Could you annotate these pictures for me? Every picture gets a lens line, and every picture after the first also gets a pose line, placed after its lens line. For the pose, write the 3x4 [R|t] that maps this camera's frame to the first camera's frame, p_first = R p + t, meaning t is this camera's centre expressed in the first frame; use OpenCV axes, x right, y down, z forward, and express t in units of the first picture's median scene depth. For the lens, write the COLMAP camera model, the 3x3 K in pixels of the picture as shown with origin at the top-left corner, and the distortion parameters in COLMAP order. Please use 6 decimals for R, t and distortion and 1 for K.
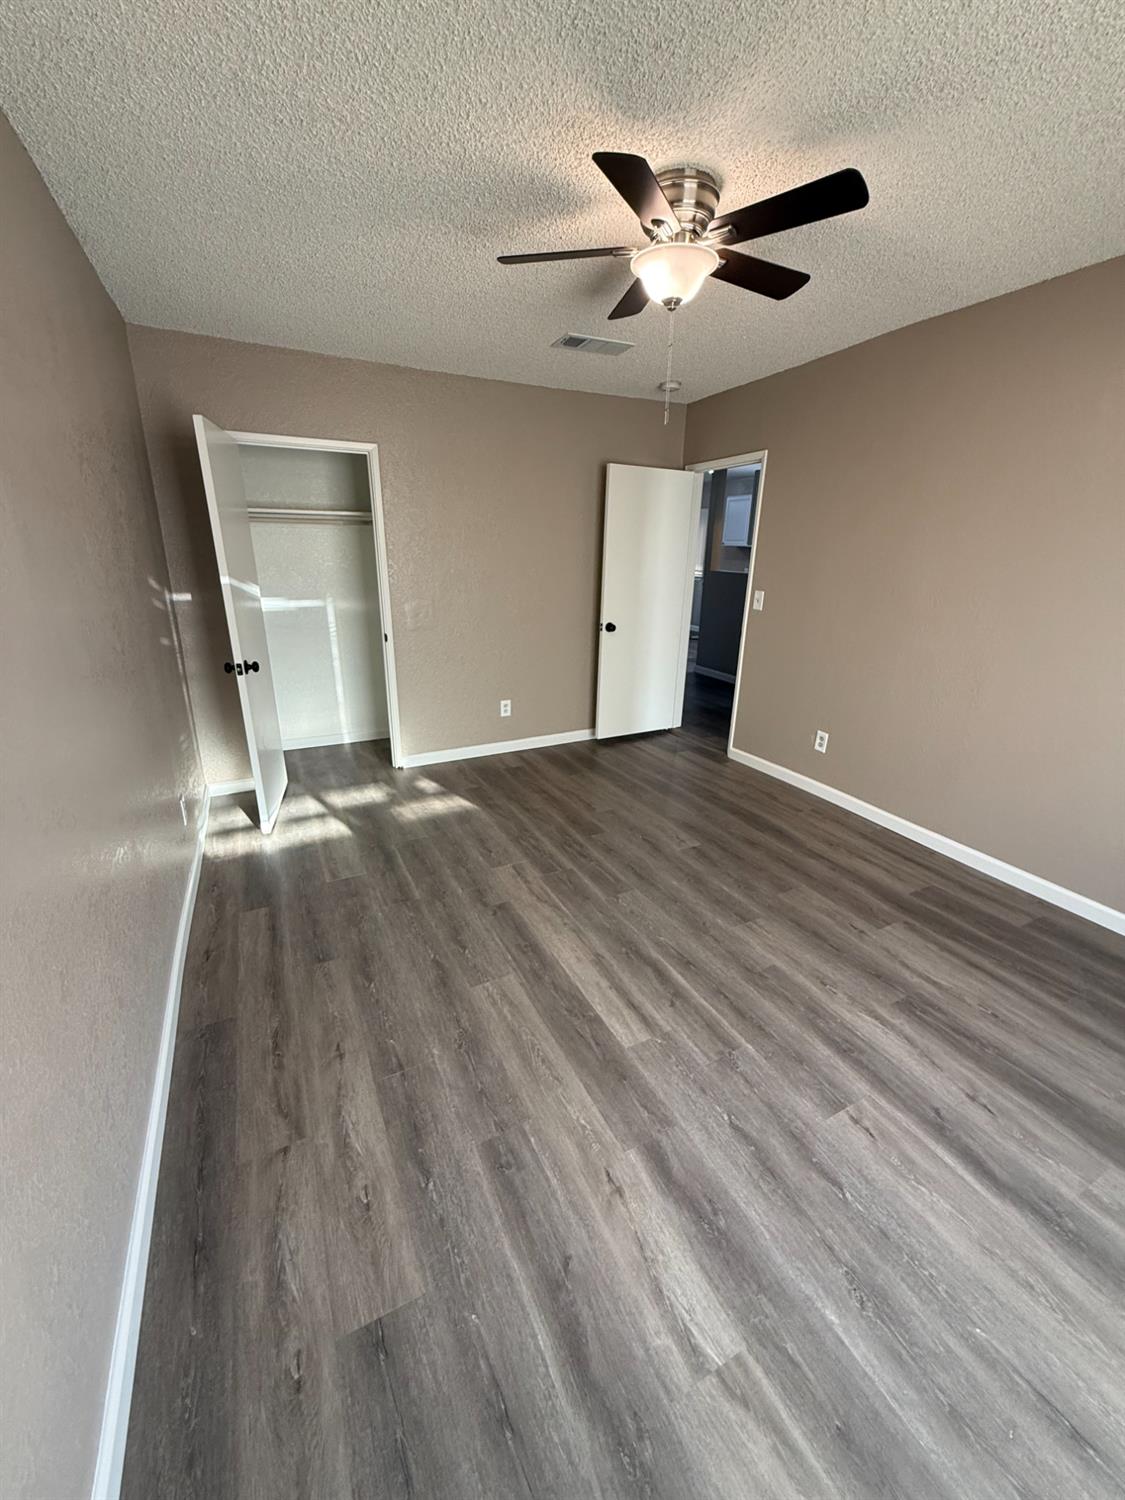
lens RADIAL K [[623.0, 0, 562.5], [0, 623.0, 750.0], [0, 0, 1]] dist [-0.003011, -0.000401]
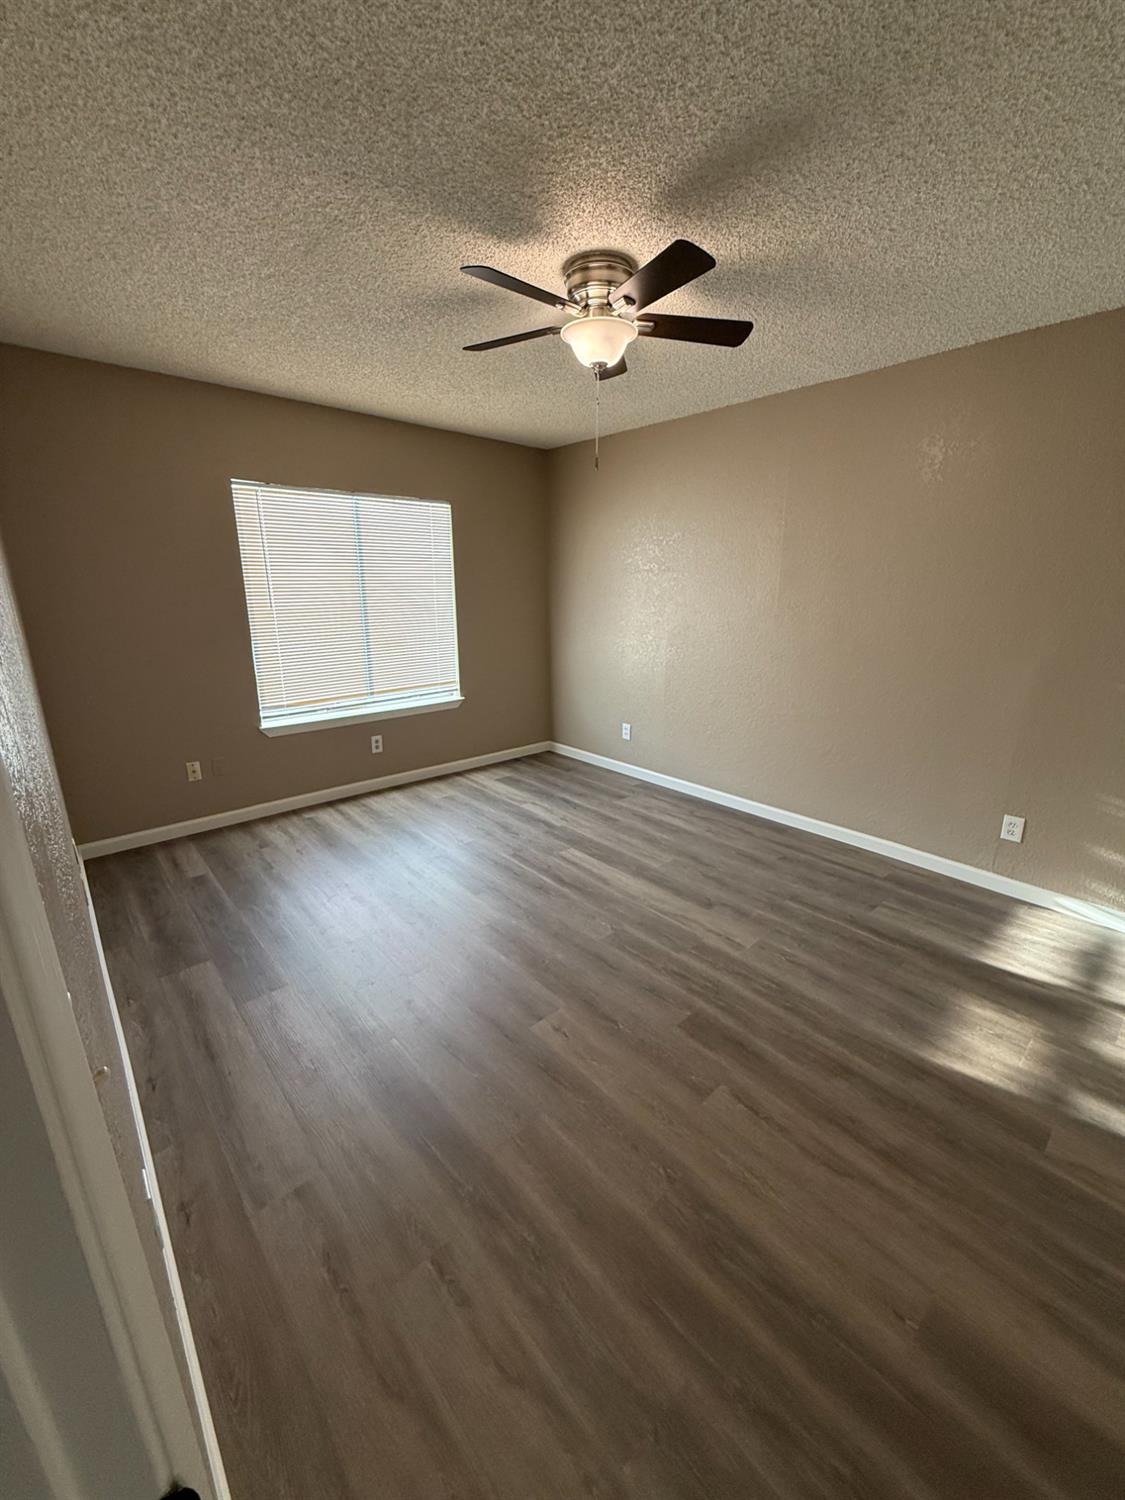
lens RADIAL K [[623.0, 0, 562.5], [0, 623.0, 750.0], [0, 0, 1]] dist [-0.003011, -0.000401]
pose [[-0.968690, 0.051739, -0.242821, 0.417036], [-0.092532, 0.832336, 0.546493, -0.568299], [0.230383, 0.551851, -0.801489, 1.724250]]
